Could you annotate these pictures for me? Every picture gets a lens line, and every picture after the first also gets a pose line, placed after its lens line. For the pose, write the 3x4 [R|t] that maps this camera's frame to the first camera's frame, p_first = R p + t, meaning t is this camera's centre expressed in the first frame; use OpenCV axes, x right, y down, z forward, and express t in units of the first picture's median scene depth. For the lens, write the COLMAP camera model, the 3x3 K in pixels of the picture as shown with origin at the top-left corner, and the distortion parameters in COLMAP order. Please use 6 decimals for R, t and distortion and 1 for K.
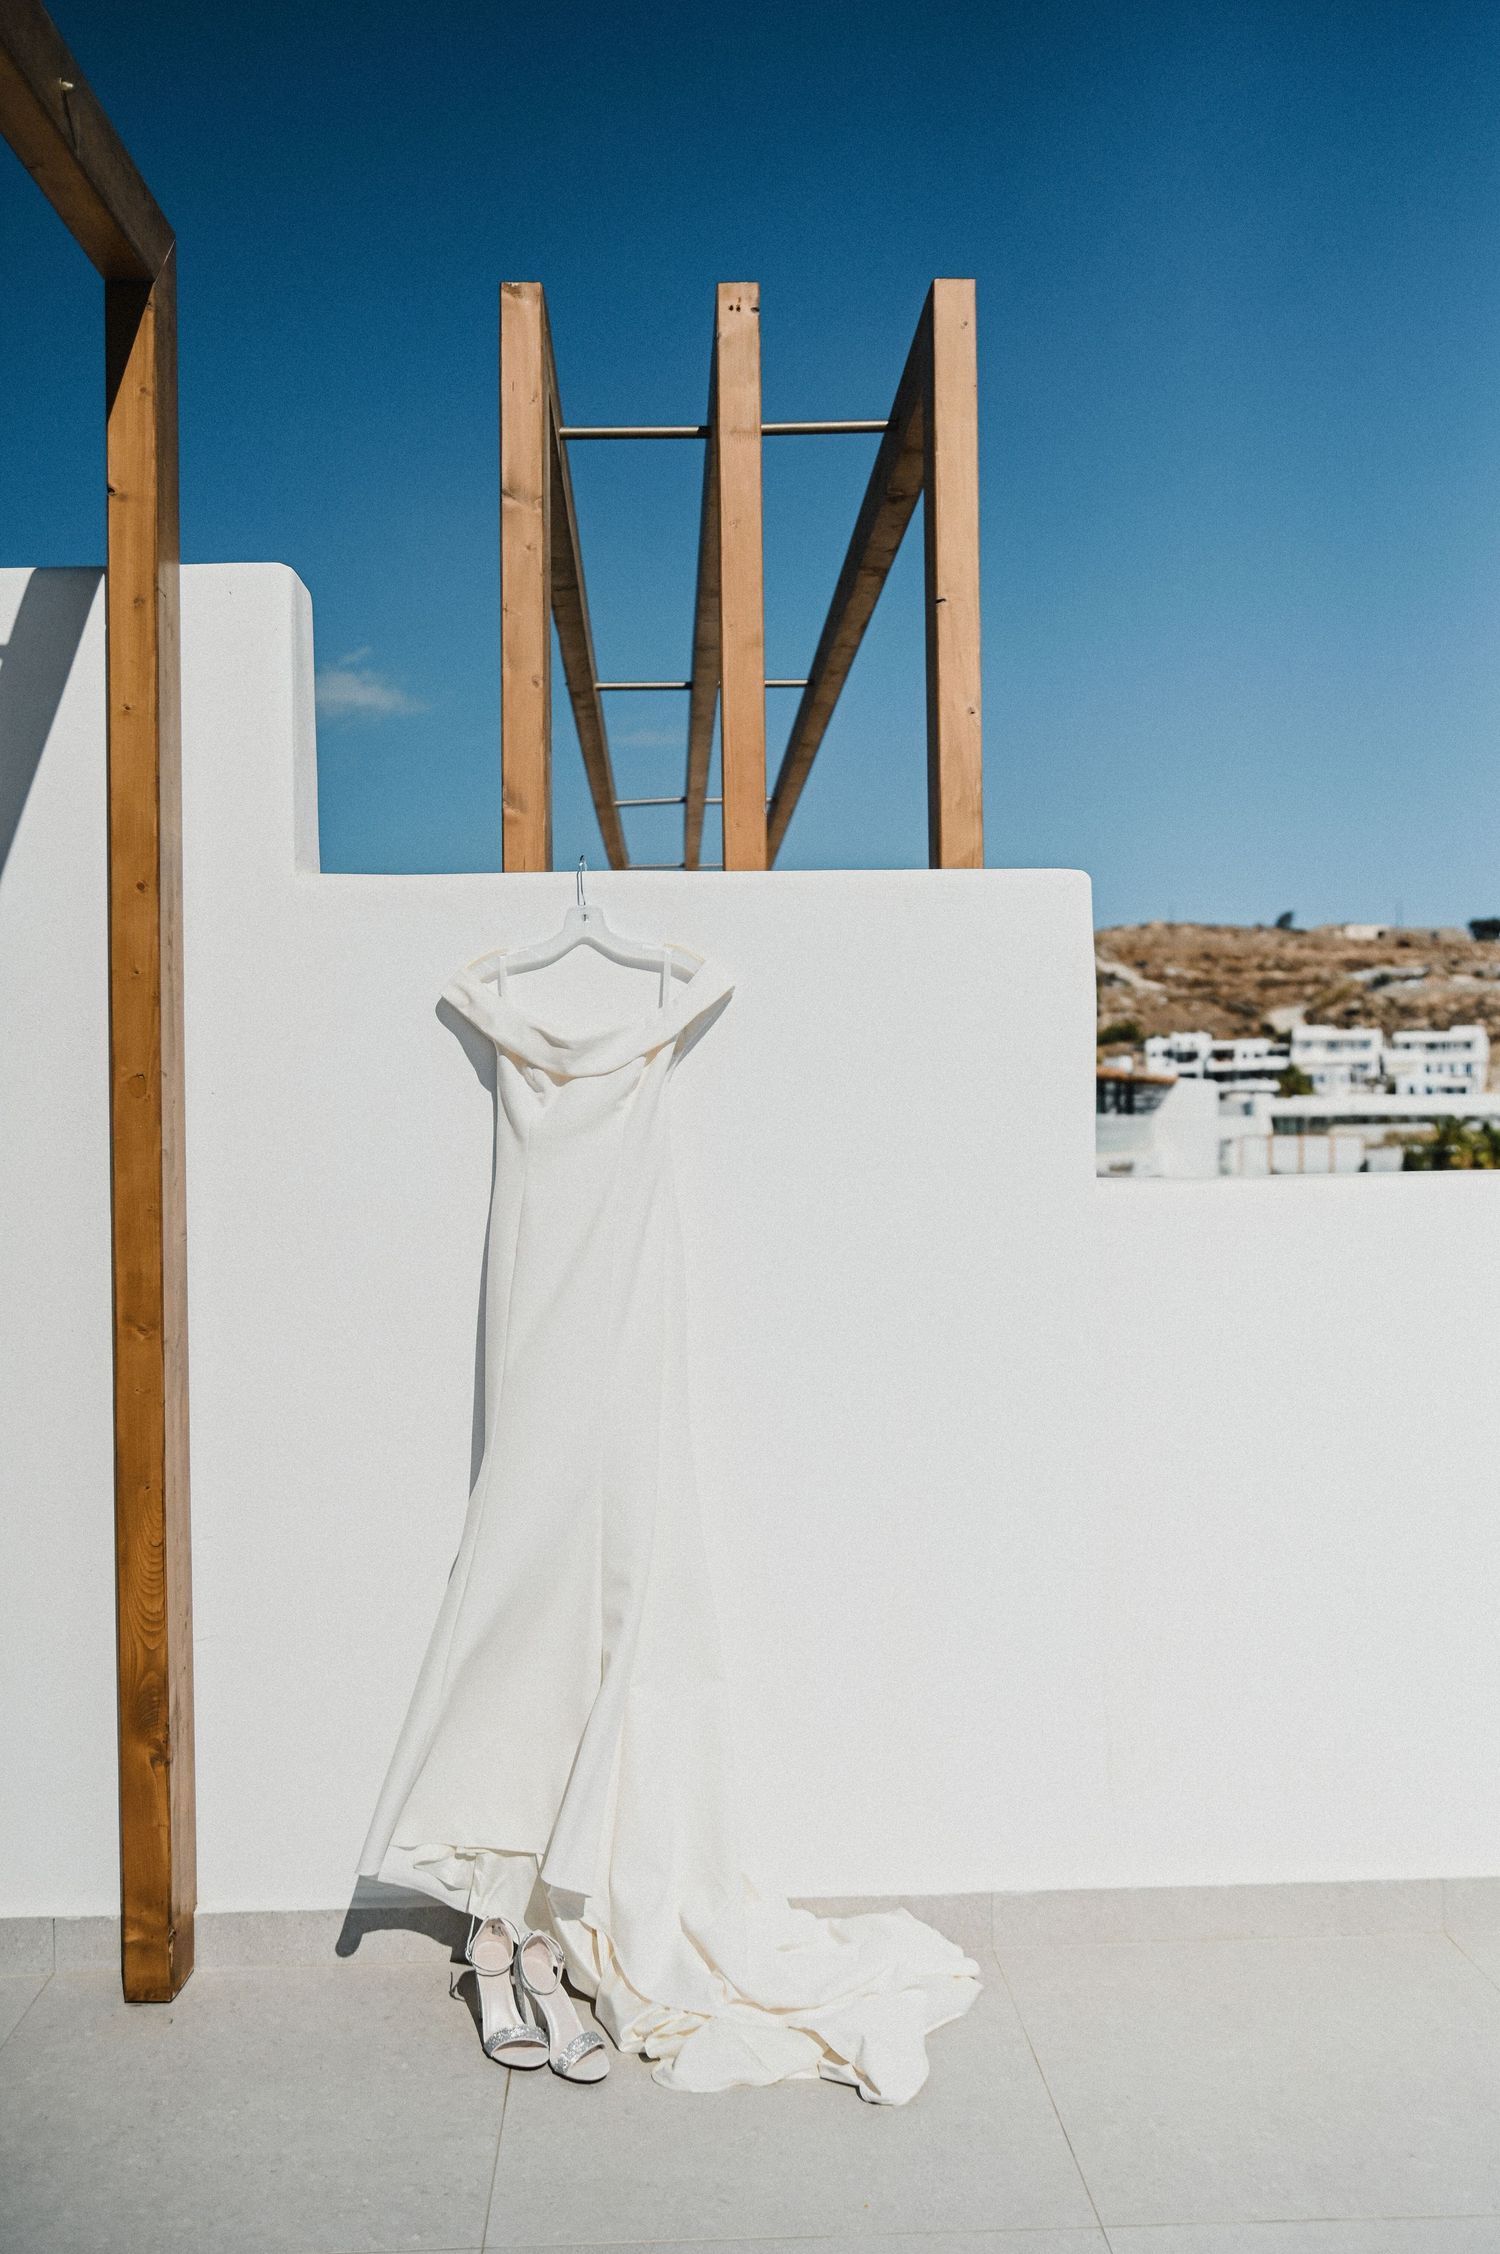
lens RADIAL K [[1872.7, 0, 747.9], [0, 1872.7, 1118.7], [0, 0, 1]] dist [-0.010732, -0.005245]
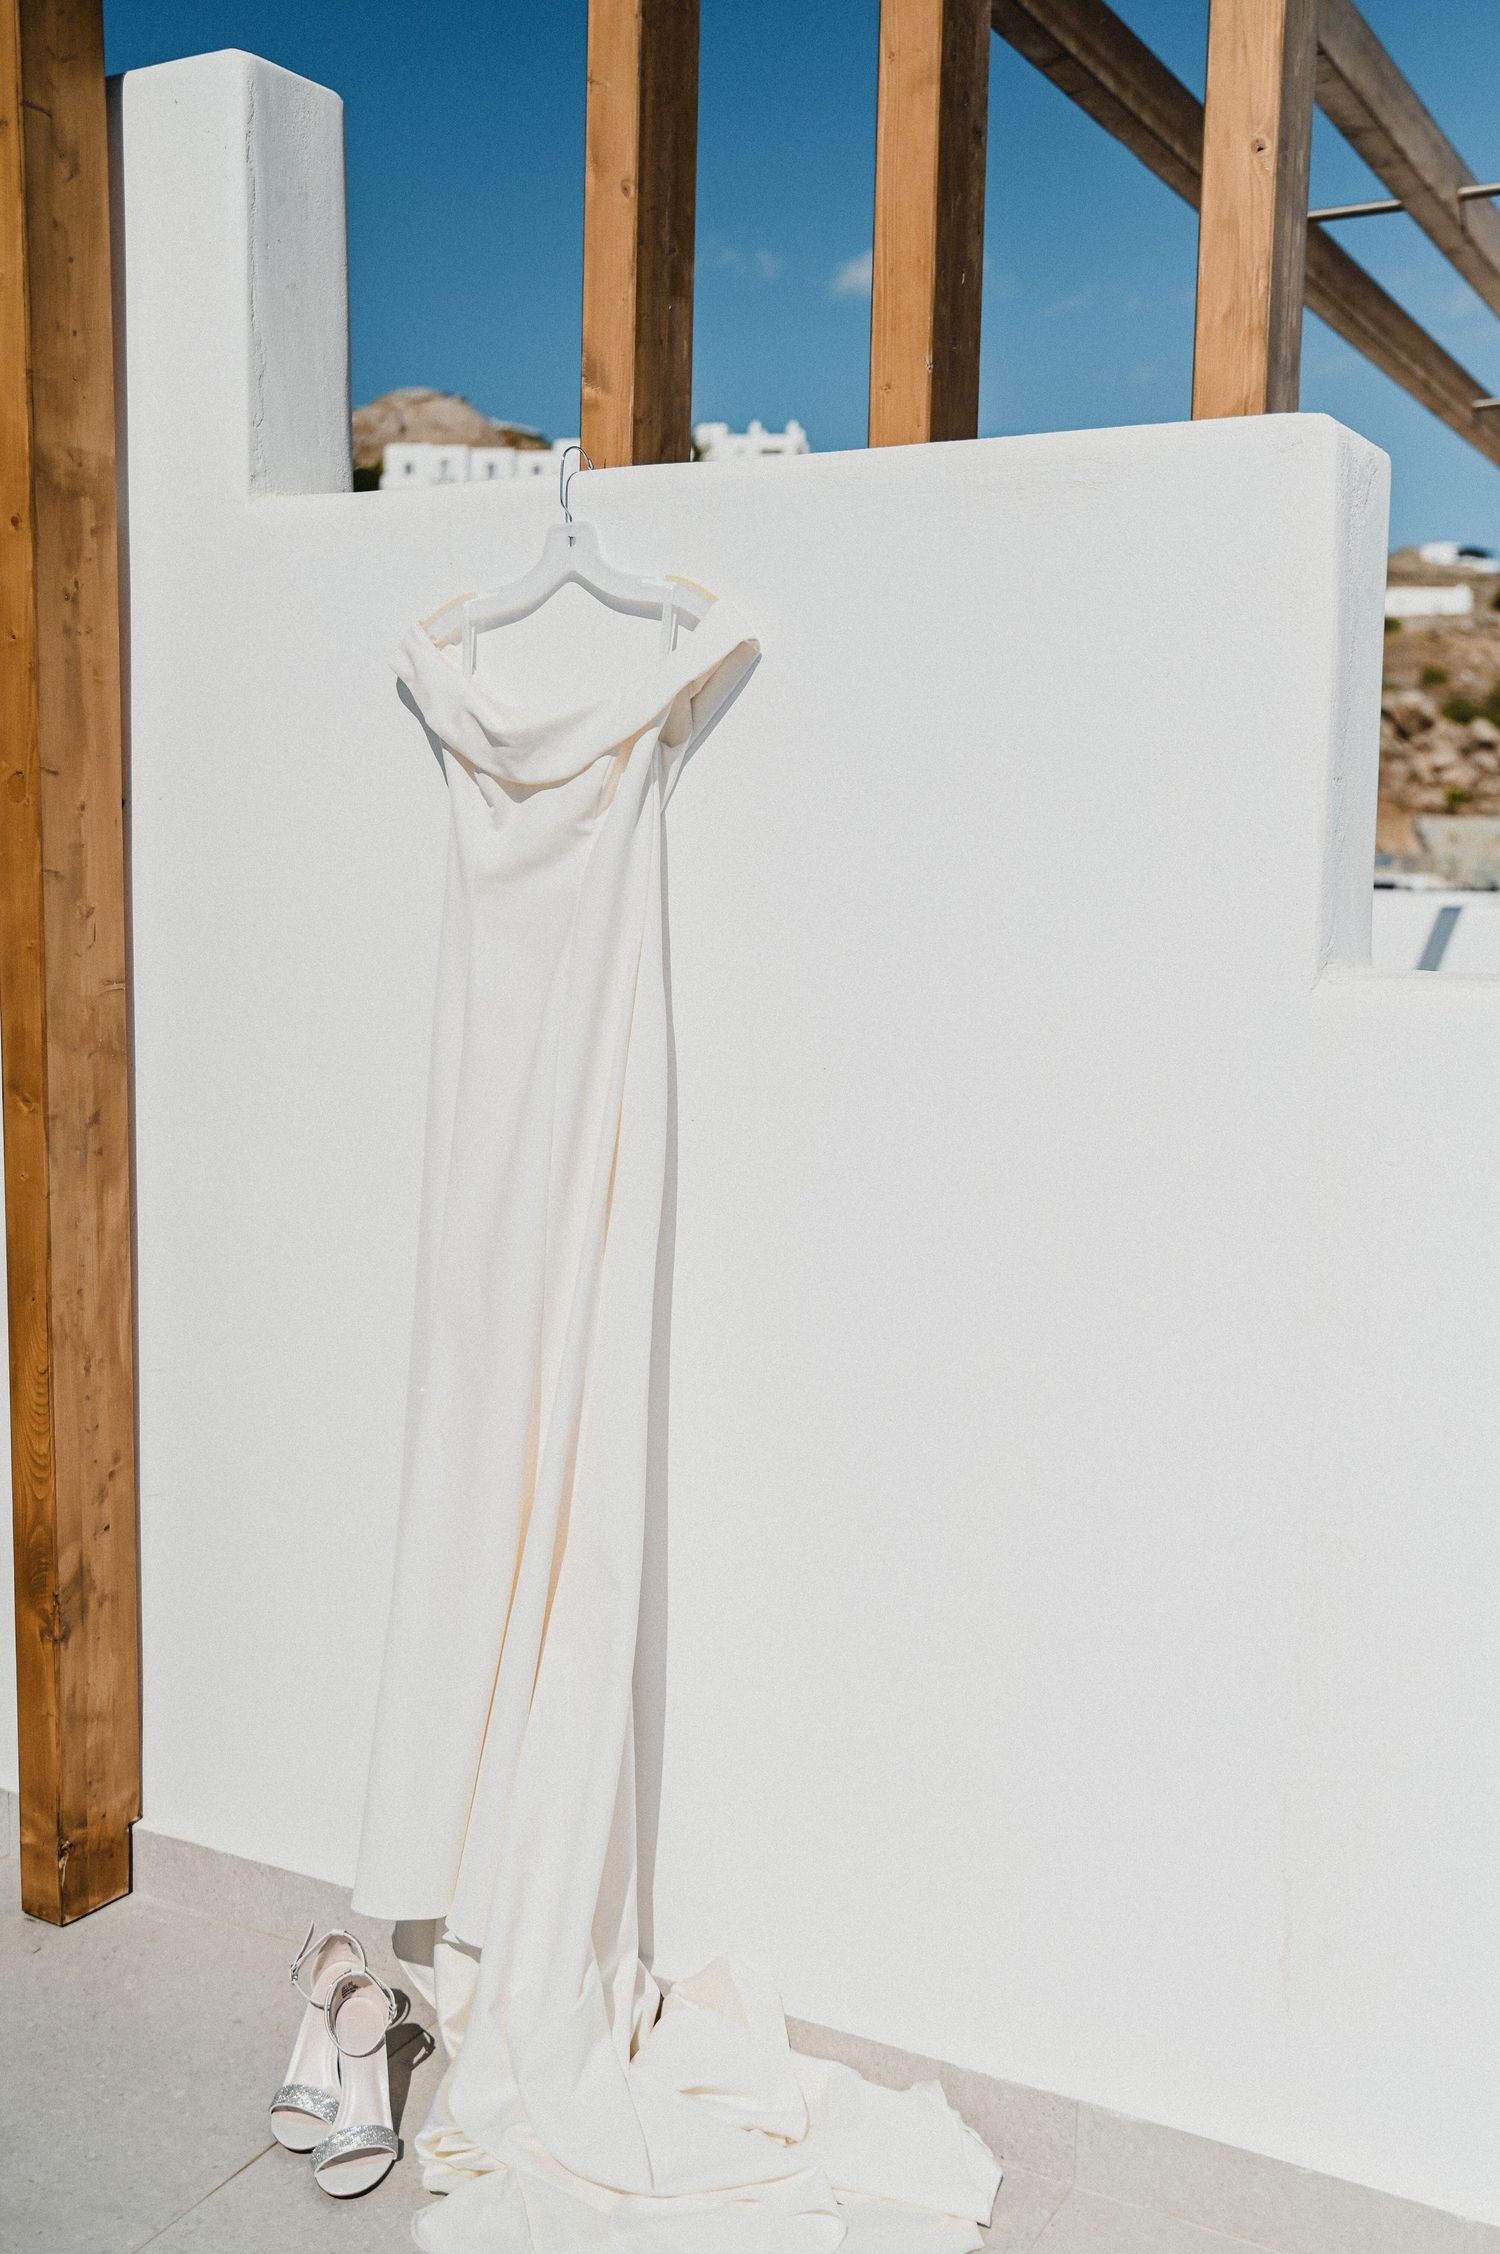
lens RADIAL K [[2269.6, 0, 748.4], [0, 2269.6, 1134.9], [0, 0, 1]] dist [0.010307, 0.000000]
pose [[0.854755, 0.087094, -0.511673, 0.403466], [-0.027429, 0.992023, 0.123036, 0.001374], [0.518307, -0.091131, 0.850325, 0.327450]]
